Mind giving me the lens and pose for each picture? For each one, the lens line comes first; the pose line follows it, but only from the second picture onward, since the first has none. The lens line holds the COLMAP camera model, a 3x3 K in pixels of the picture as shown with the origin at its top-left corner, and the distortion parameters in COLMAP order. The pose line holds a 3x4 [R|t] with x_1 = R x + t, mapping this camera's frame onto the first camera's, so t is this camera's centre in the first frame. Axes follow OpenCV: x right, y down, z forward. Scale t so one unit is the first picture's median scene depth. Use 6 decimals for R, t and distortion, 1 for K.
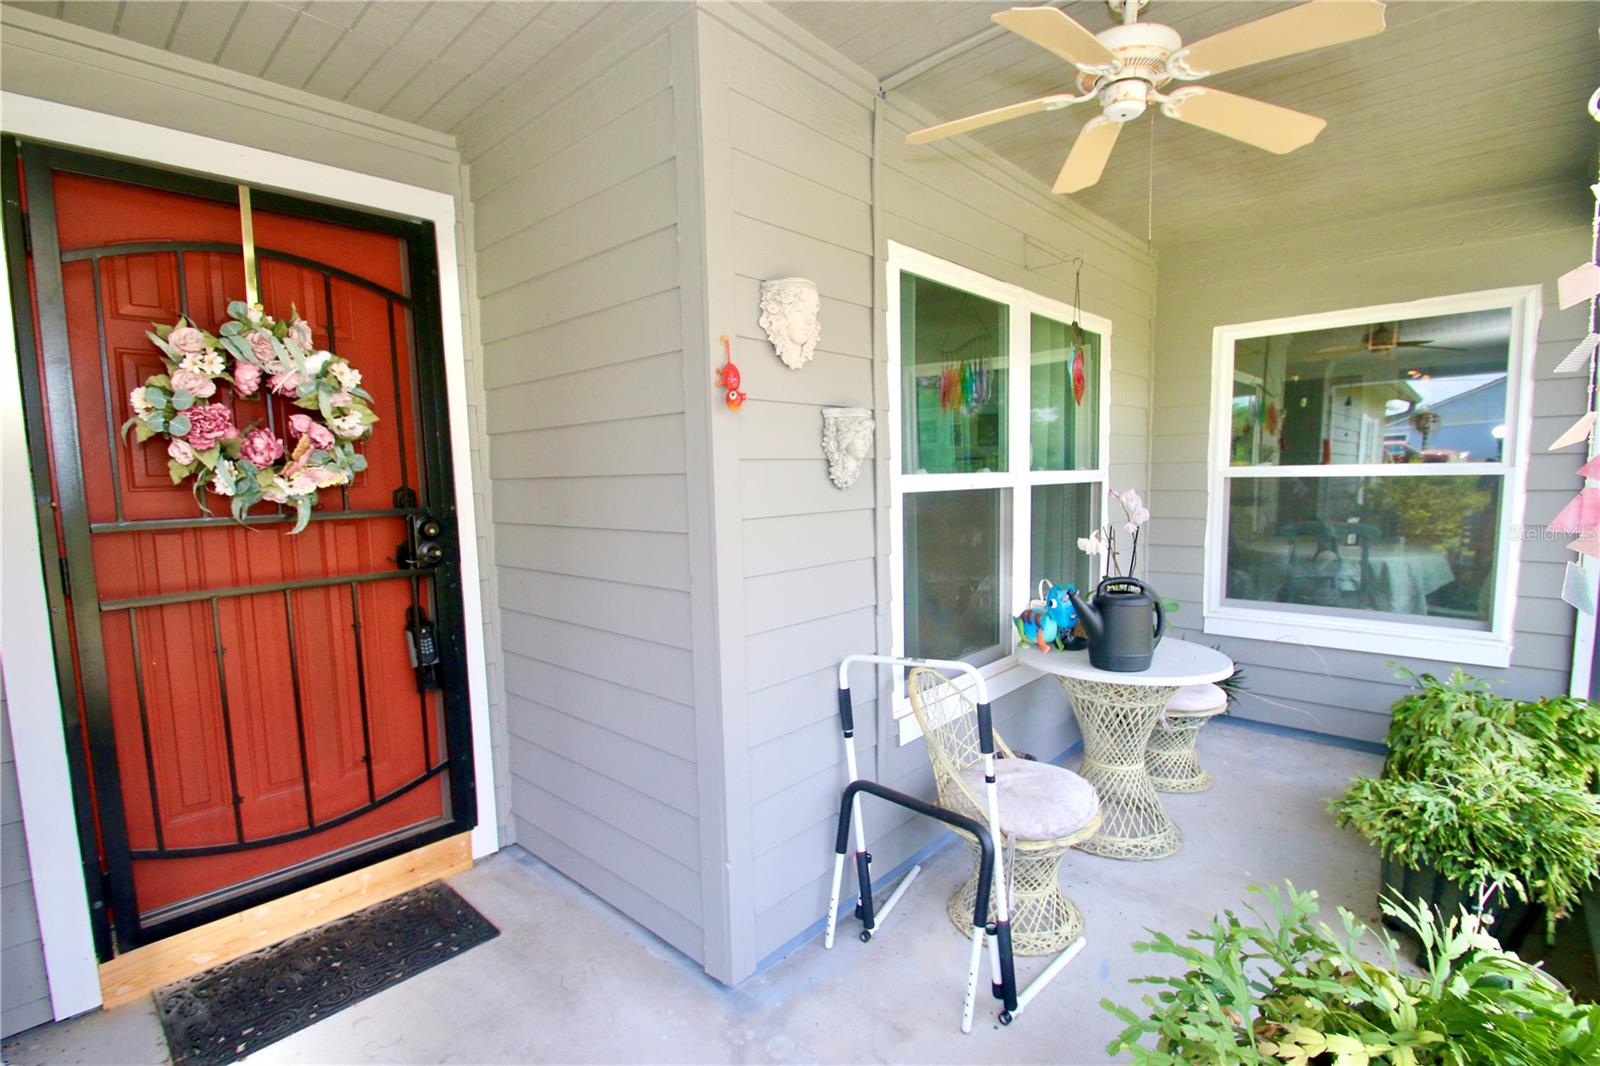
lens RADIAL K [[741.2, 0, 819.6], [0, 741.2, 548.1], [0, 0, 1]] dist [0.021510, -0.019105]
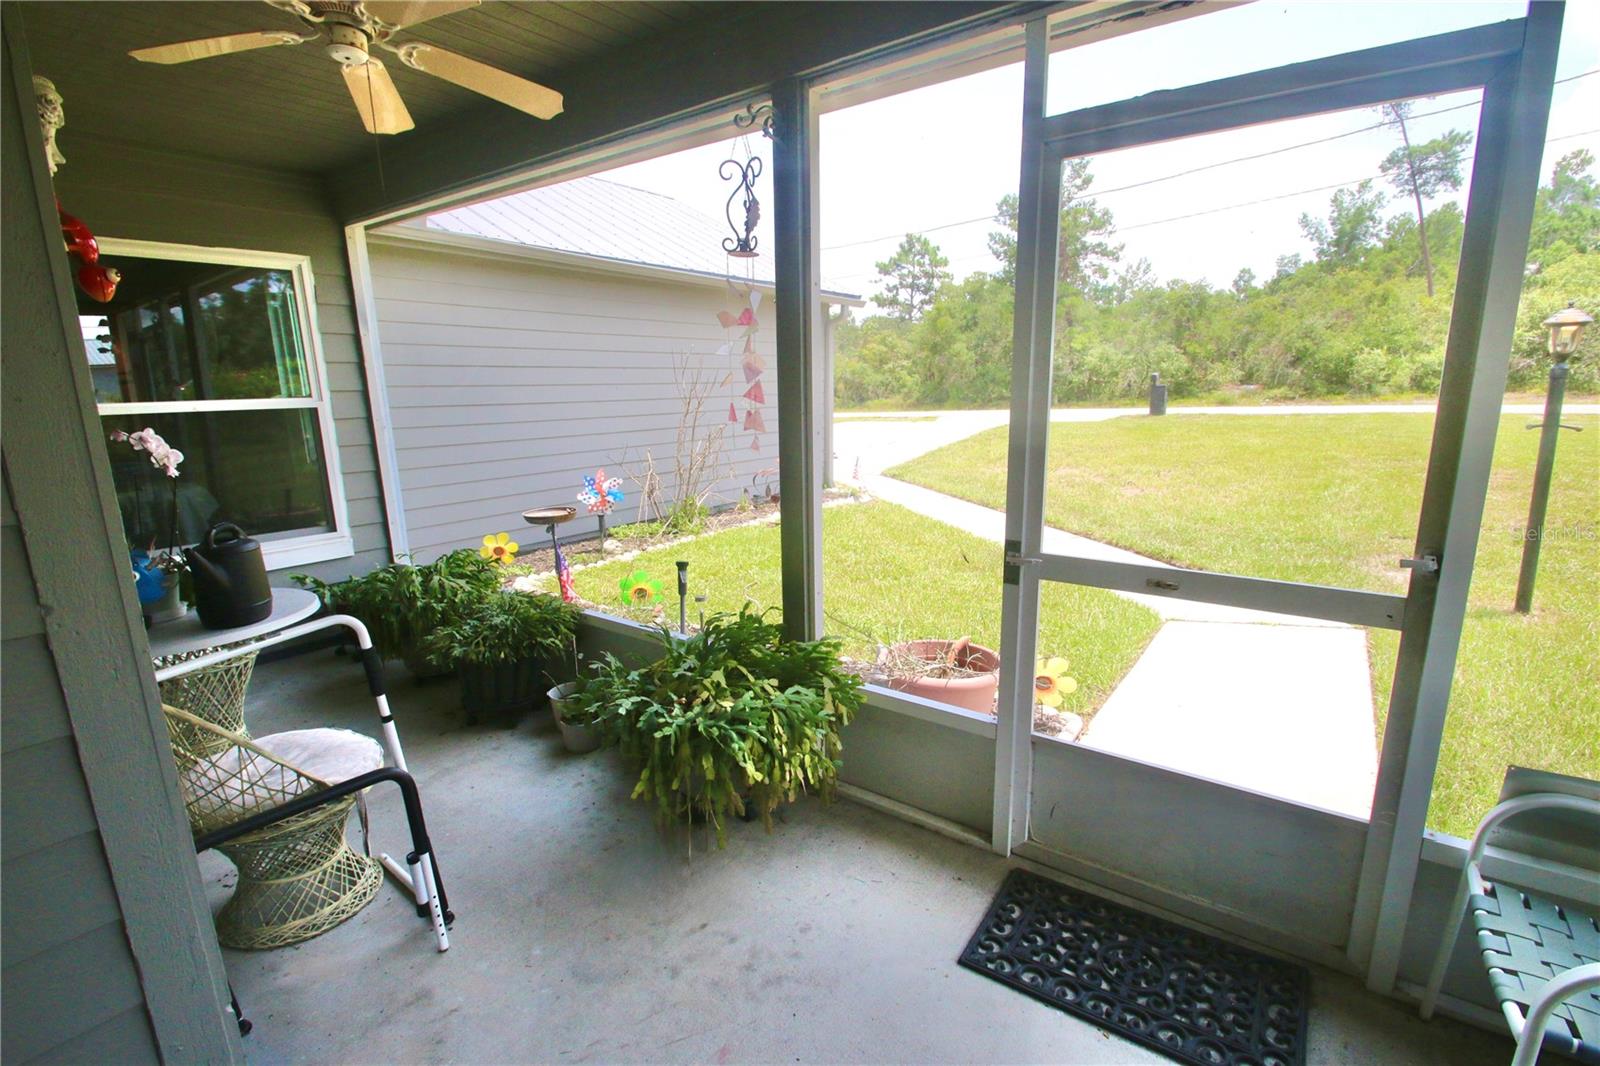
lens RADIAL K [[741.2, 0, 819.6], [0, 741.2, 548.1], [0, 0, 1]] dist [0.021510, -0.019105]
pose [[-0.111434, -0.194632, 0.974526, -0.606409], [0.117153, 0.971223, 0.207368, -0.038552], [-0.986842, 0.137277, -0.085426, 0.393374]]
